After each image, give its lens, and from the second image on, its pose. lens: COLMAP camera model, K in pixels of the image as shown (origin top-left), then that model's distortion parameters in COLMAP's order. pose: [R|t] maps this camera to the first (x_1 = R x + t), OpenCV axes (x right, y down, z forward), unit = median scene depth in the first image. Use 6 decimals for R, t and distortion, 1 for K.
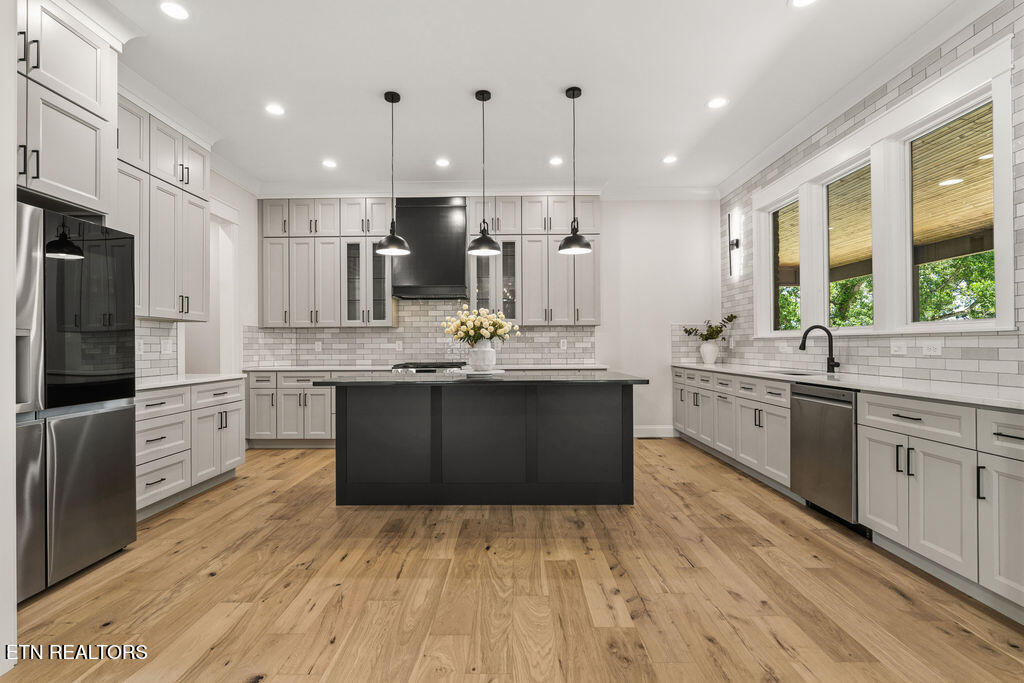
lens RADIAL K [[470.7, 0, 510.9], [0, 470.7, 341.7], [0, 0, 1]] dist [-0.000529, -0.000001]
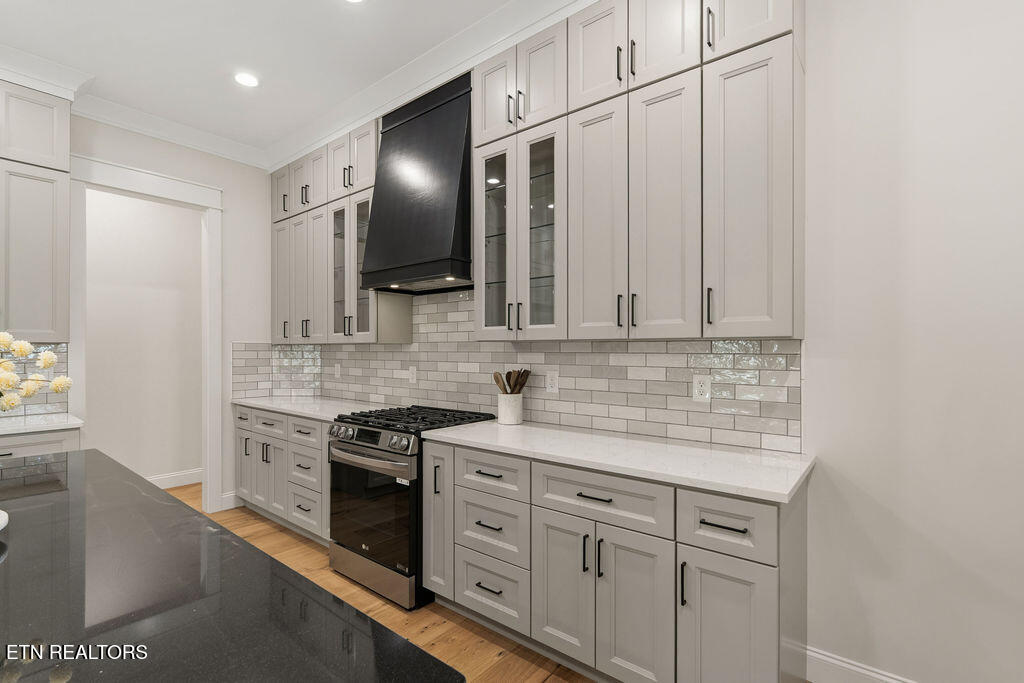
lens RADIAL K [[470.7, 0, 513.2], [0, 470.7, 347.4], [0, 0, 1]] dist [-0.000529, -0.000001]
pose [[0.783309, 0.003927, -0.621620, 0.234964], [0.000777, 0.999973, 0.007296, -0.030717], [0.621632, -0.006198, 0.783285, 0.648785]]
